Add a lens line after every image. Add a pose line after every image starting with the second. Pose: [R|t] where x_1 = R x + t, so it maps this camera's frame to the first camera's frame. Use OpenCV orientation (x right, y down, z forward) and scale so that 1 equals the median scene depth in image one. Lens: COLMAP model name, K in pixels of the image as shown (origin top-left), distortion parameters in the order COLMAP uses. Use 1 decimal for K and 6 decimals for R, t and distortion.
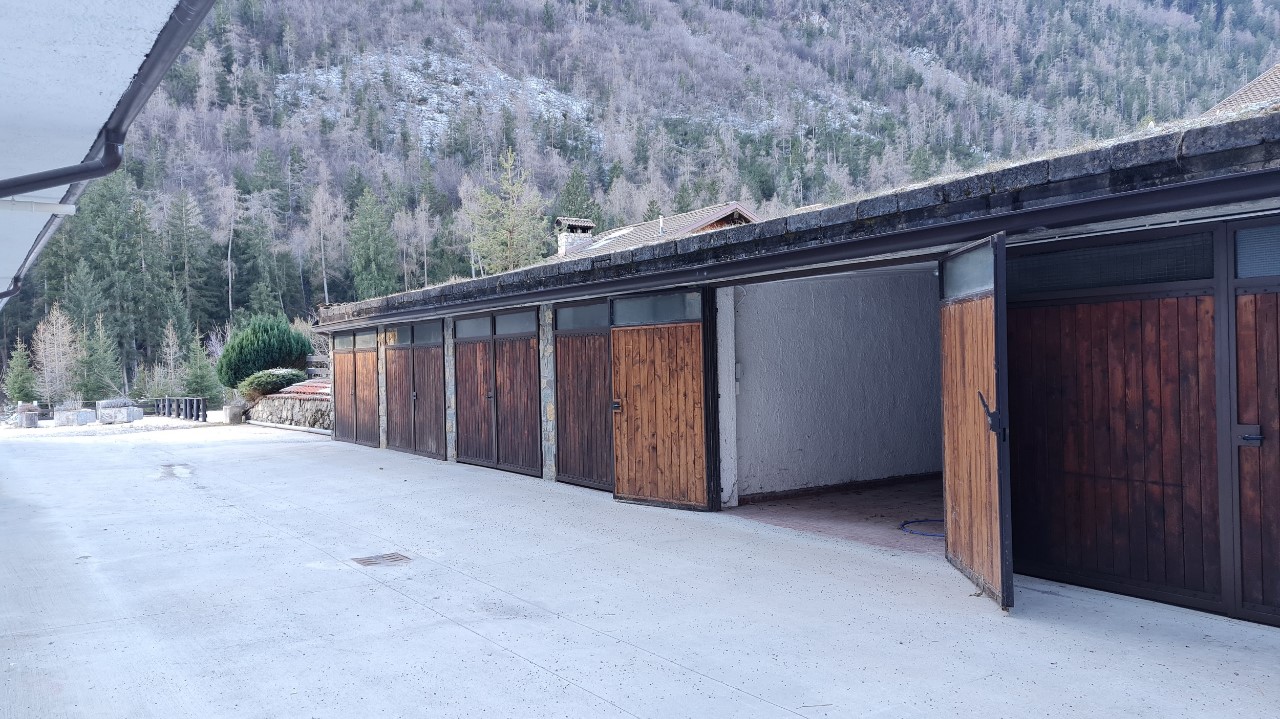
lens RADIAL K [[953.3, 0, 630.4], [0, 953.3, 358.3], [0, 0, 1]] dist [0.081510, -0.080069]
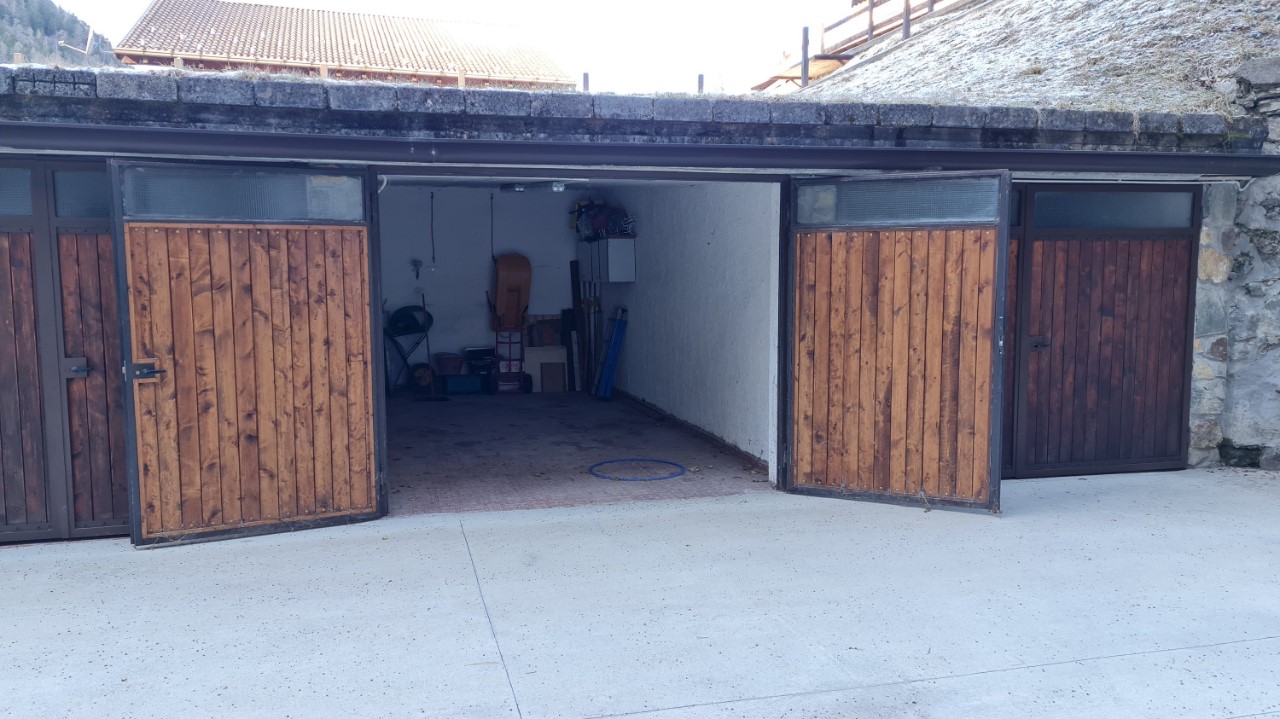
lens RADIAL K [[953.3, 0, 630.4], [0, 953.3, 358.3], [0, 0, 1]] dist [0.081510, -0.080069]
pose [[0.328673, -0.064962, 0.942207, -0.468901], [-0.005901, 0.997471, 0.070831, 0.003302], [-0.944425, -0.028840, 0.327458, 0.618018]]
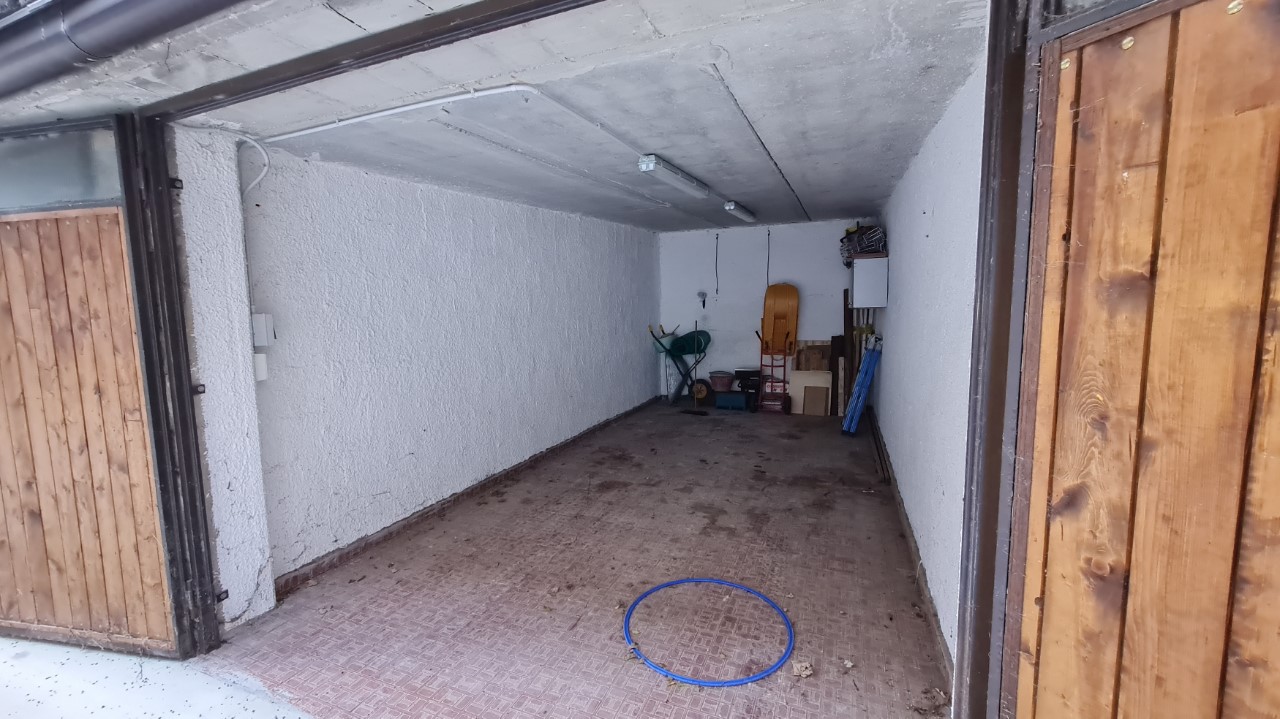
lens RADIAL K [[500.7, 0, 641.9], [0, 500.7, 362.5], [0, 0, 1]] dist [0.000985, 0.000516]
pose [[0.825896, -0.044062, 0.562098, 0.130382], [-0.007517, 0.995993, 0.089118, 0.005748], [-0.563773, -0.077827, 0.822255, 0.701274]]
